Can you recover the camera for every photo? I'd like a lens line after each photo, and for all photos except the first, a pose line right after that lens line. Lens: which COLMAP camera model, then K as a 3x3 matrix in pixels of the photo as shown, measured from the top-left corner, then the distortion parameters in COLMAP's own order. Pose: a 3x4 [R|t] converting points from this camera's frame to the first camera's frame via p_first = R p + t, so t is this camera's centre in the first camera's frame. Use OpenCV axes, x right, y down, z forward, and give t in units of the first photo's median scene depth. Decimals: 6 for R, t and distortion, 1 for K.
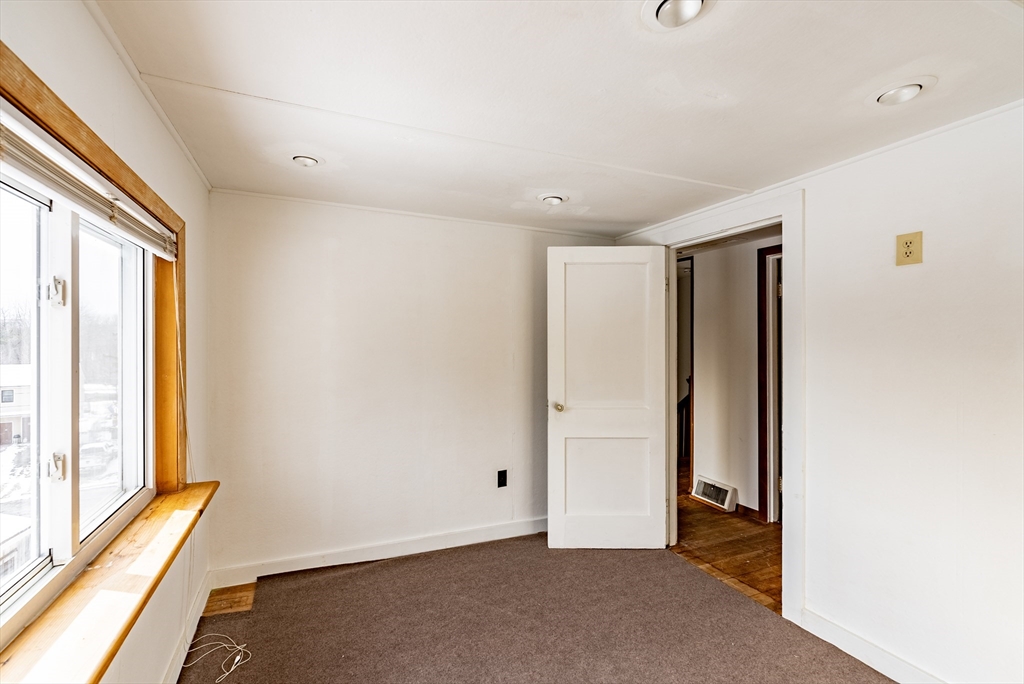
lens RADIAL K [[431.9, 0, 491.1], [0, 431.9, 341.5], [0, 0, 1]] dist [0.006697, -0.001290]
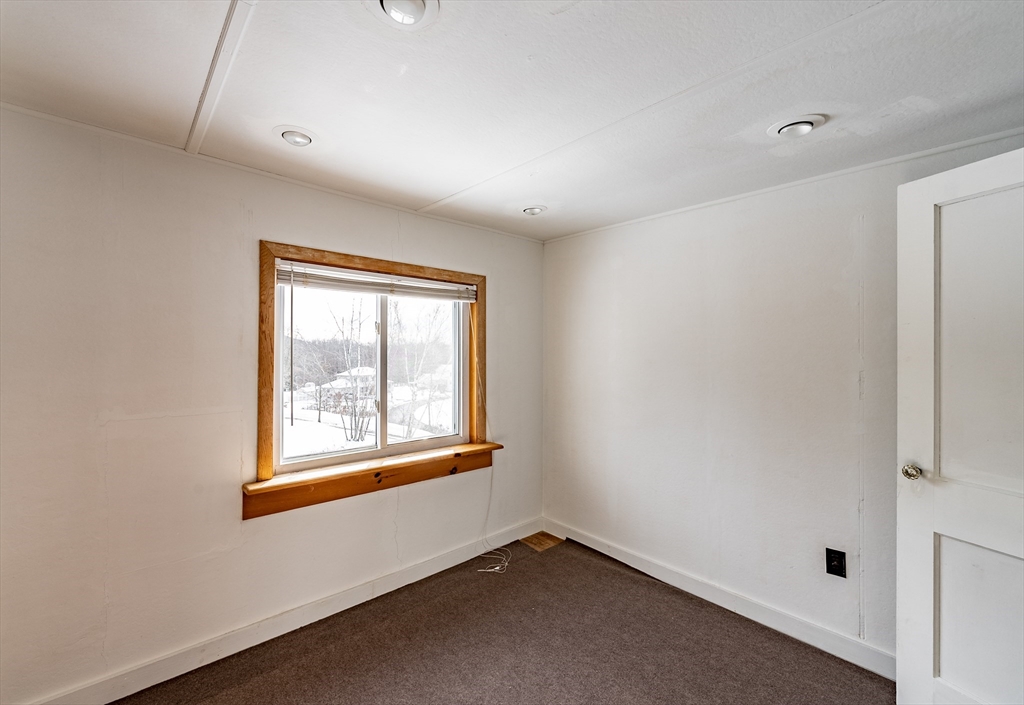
lens RADIAL K [[437.5, 0, 490.6], [0, 437.5, 352.7], [0, 0, 1]] dist [0.002920, -0.000700]
pose [[0.330381, -0.000238, -0.943848, 0.559260], [-0.004634, 0.999988, -0.001874, 0.005065], [0.943836, 0.004993, 0.330376, 0.337936]]
